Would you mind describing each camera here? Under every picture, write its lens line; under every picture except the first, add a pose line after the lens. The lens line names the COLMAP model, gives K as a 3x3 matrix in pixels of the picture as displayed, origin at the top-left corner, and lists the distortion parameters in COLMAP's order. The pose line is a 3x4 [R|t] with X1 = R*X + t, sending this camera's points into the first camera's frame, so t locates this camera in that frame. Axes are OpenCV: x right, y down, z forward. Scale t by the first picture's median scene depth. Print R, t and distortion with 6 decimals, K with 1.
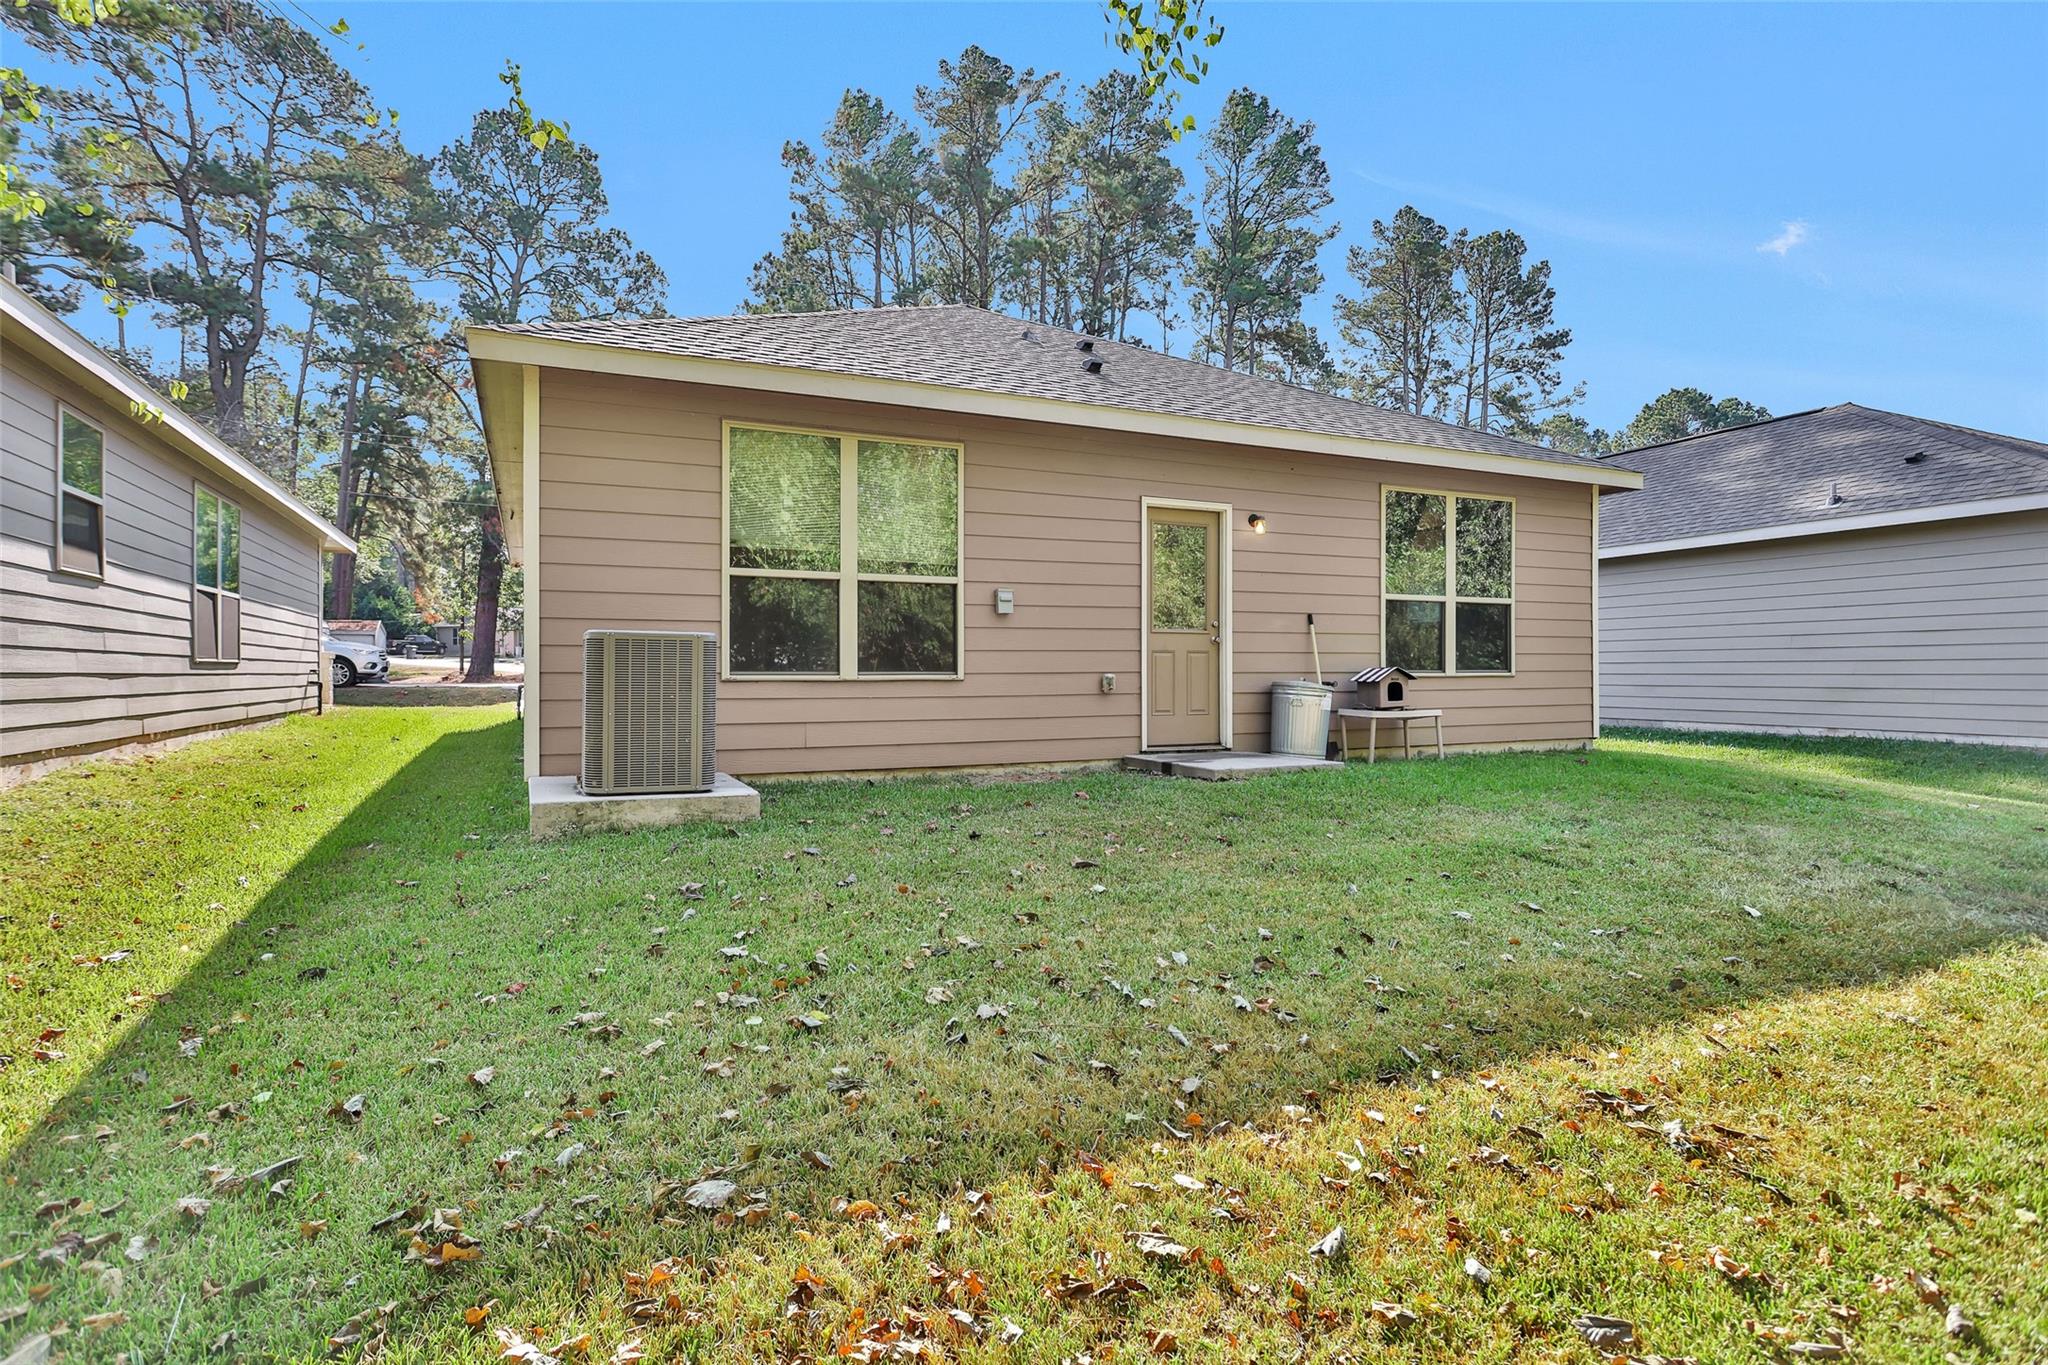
lens RADIAL K [[1032.8, 0, 1035.2], [0, 1032.8, 671.2], [0, 0, 1]] dist [-0.002159, -0.000345]
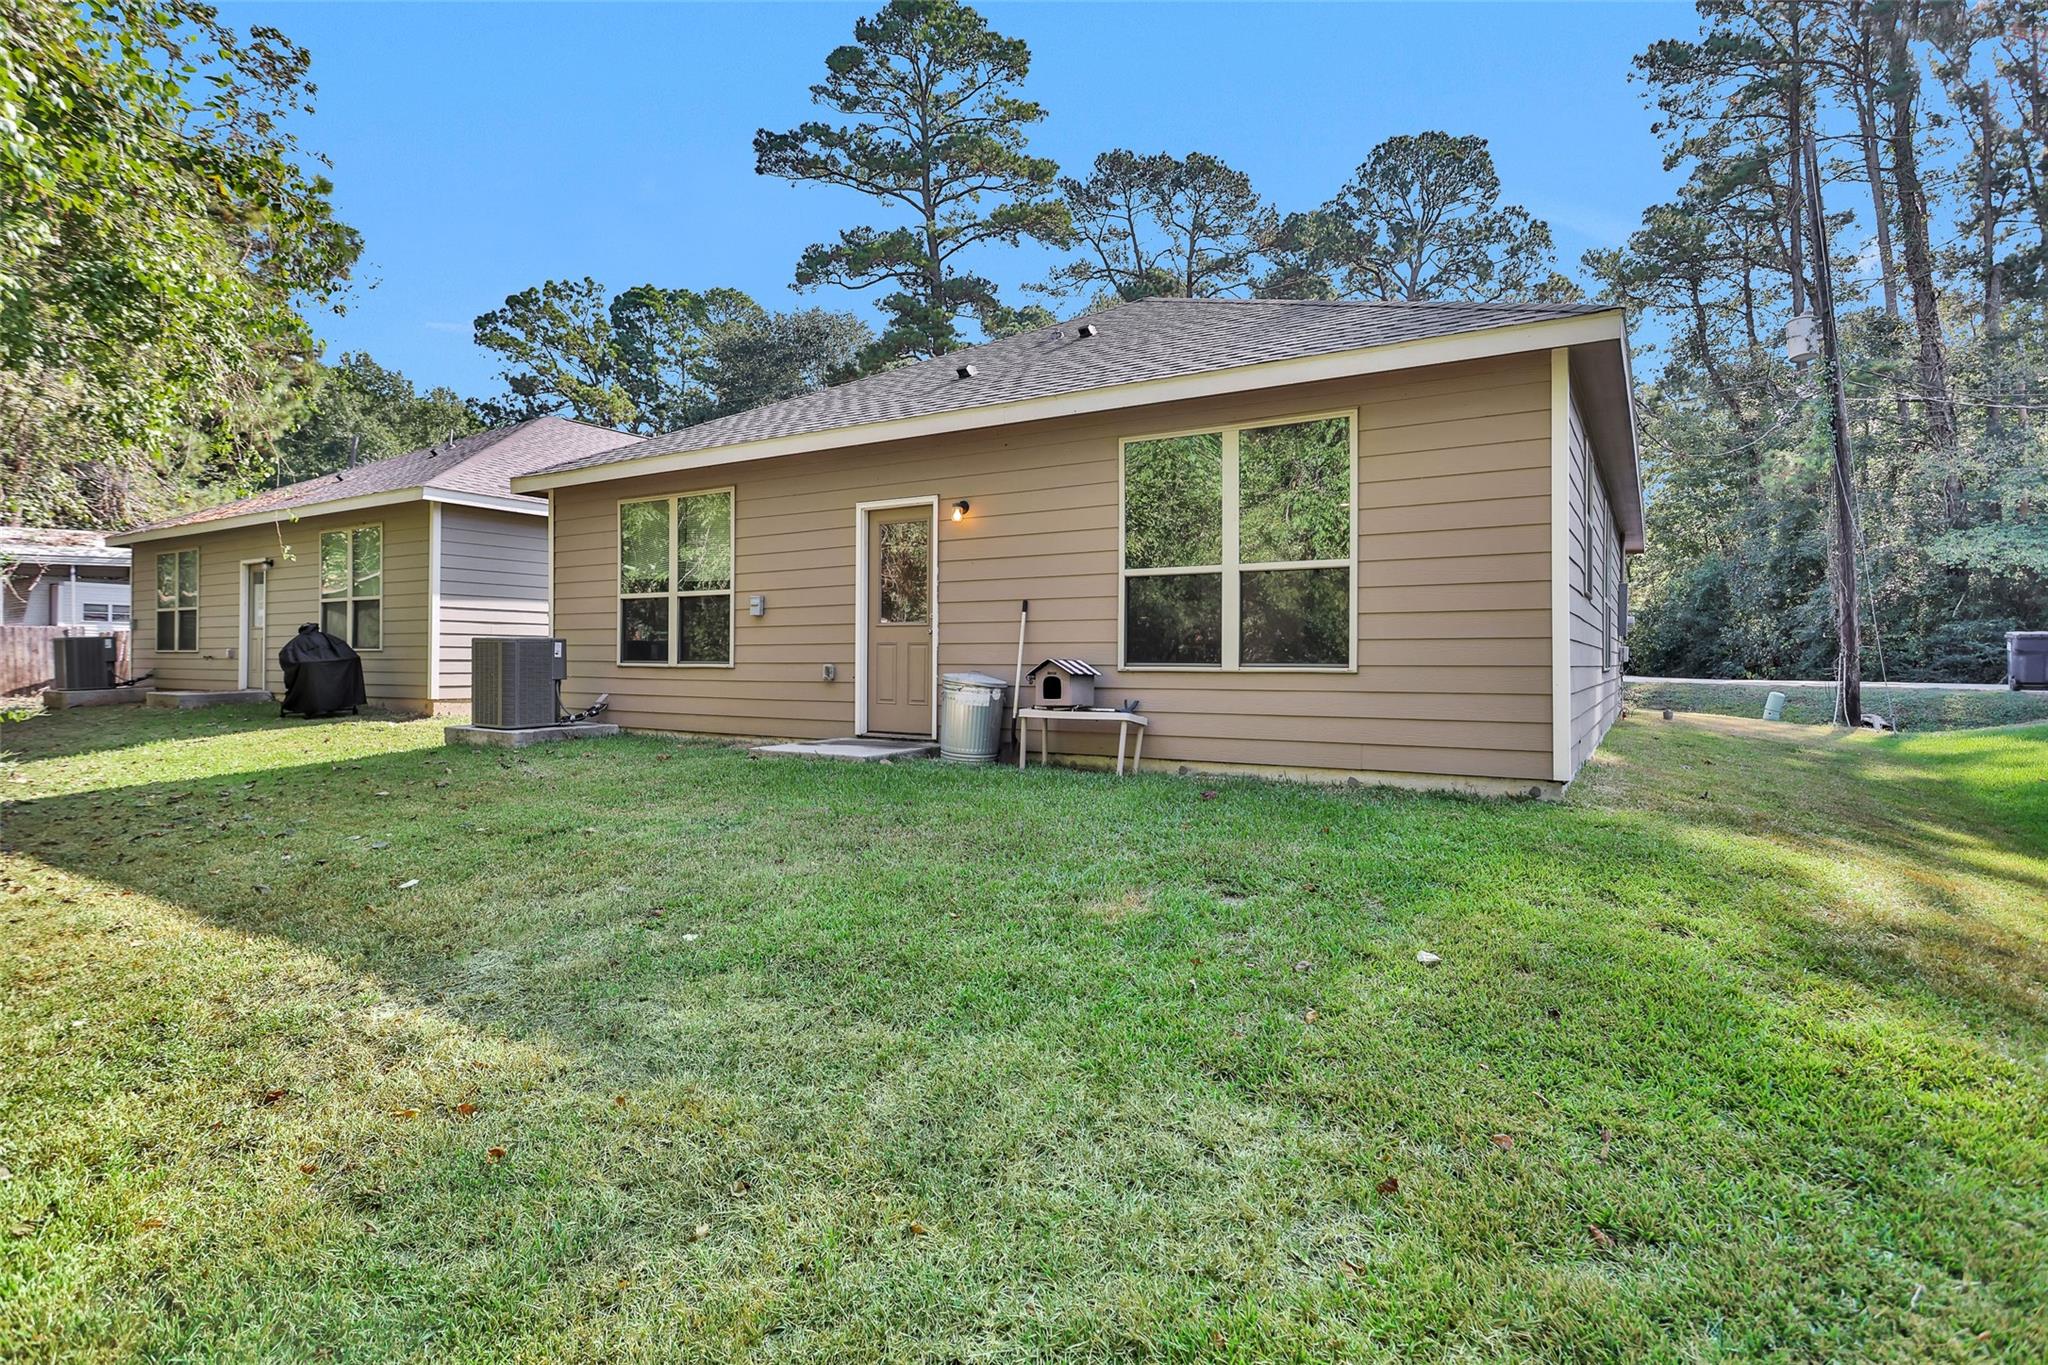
lens RADIAL K [[1051.0, 0, 1028.9], [0, 1051.0, 654.9], [0, 0, 1]] dist [-0.002007, -0.000341]
pose [[0.536812, -0.001295, -0.843701, 1.085885], [-0.004480, 0.999980, -0.004385, -0.003468], [0.843690, 0.006134, 0.536796, 0.527919]]
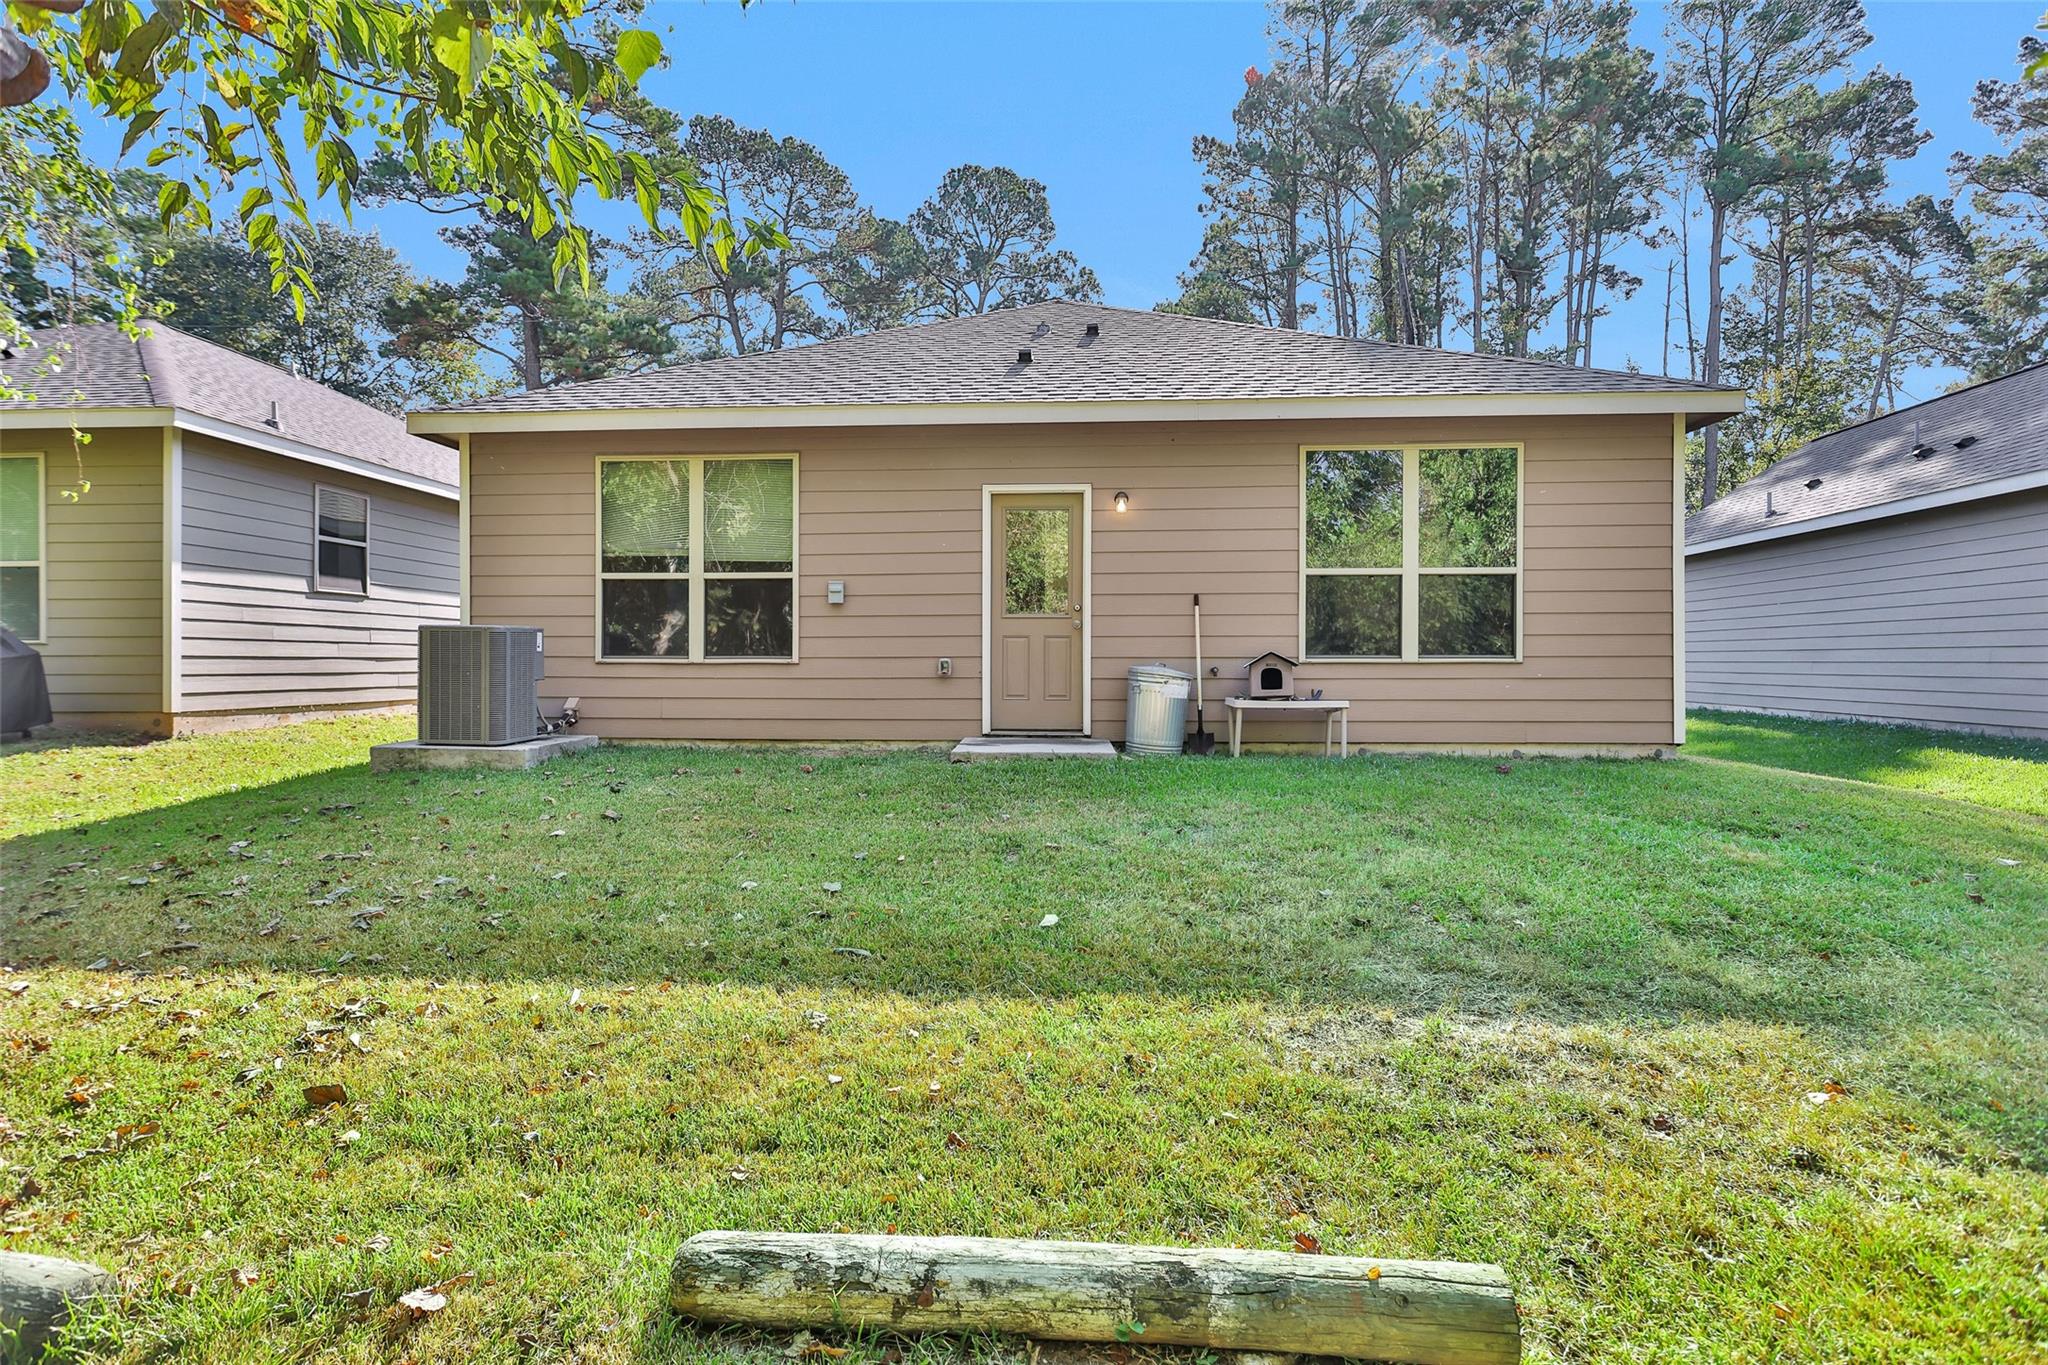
lens RADIAL K [[1051.0, 0, 1028.9], [0, 1051.0, 654.9], [0, 0, 1]] dist [-0.002007, -0.000341]
pose [[0.872252, -0.000726, -0.489056, 0.618975], [-0.000684, 0.999996, -0.002704, 0.001704], [0.489056, 0.002693, 0.872248, 0.110029]]
